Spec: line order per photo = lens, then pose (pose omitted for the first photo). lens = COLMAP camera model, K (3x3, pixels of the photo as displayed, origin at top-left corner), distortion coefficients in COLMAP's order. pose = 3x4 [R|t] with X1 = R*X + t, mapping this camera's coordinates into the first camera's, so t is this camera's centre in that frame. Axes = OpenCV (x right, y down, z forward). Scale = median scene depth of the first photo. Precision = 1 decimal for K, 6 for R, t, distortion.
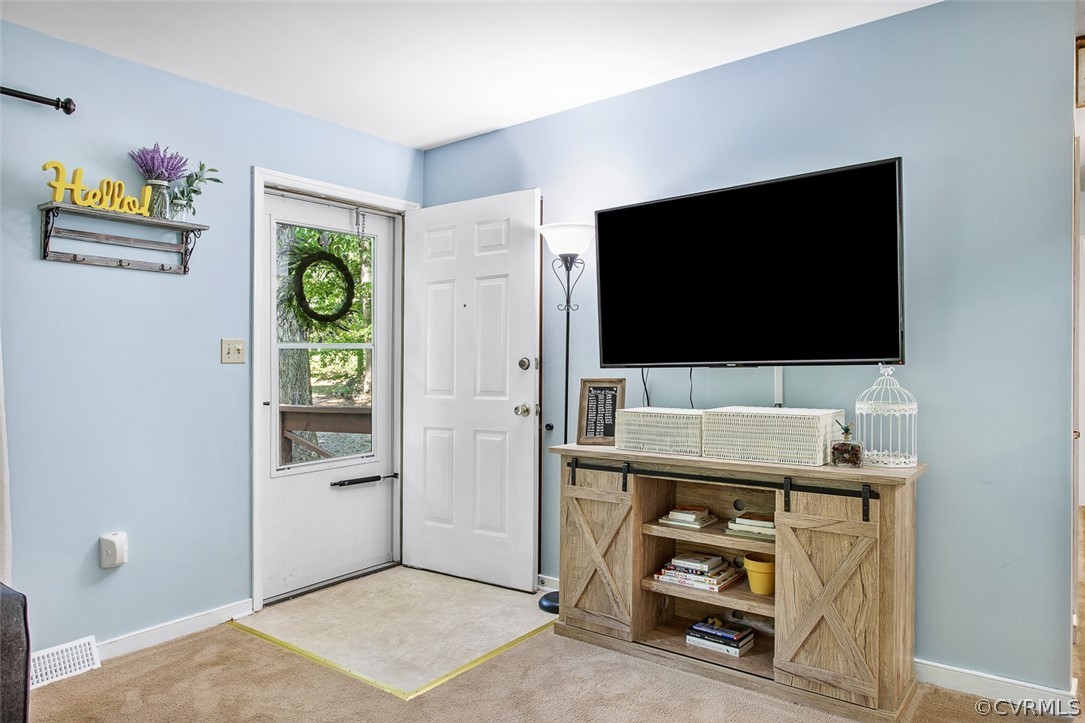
lens RADIAL K [[683.9, 0, 542.5], [0, 683.9, 361.5], [0, 0, 1]] dist [-0.000932, -0.000555]
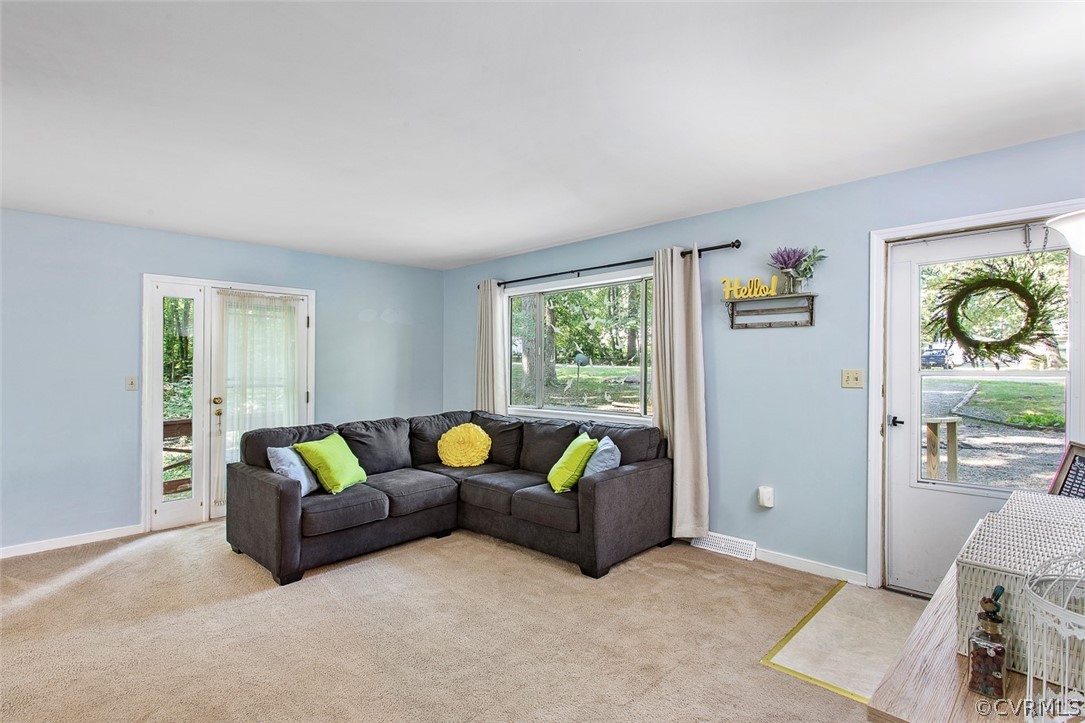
lens RADIAL K [[521.1, 0, 544.7], [0, 521.1, 352.7], [0, 0, 1]] dist [0.000863, 0.000347]
pose [[-0.107686, -0.012230, -0.994110, 0.695069], [0.003930, 0.999911, -0.012727, -0.062361], [0.994177, -0.005277, -0.107628, 0.592992]]
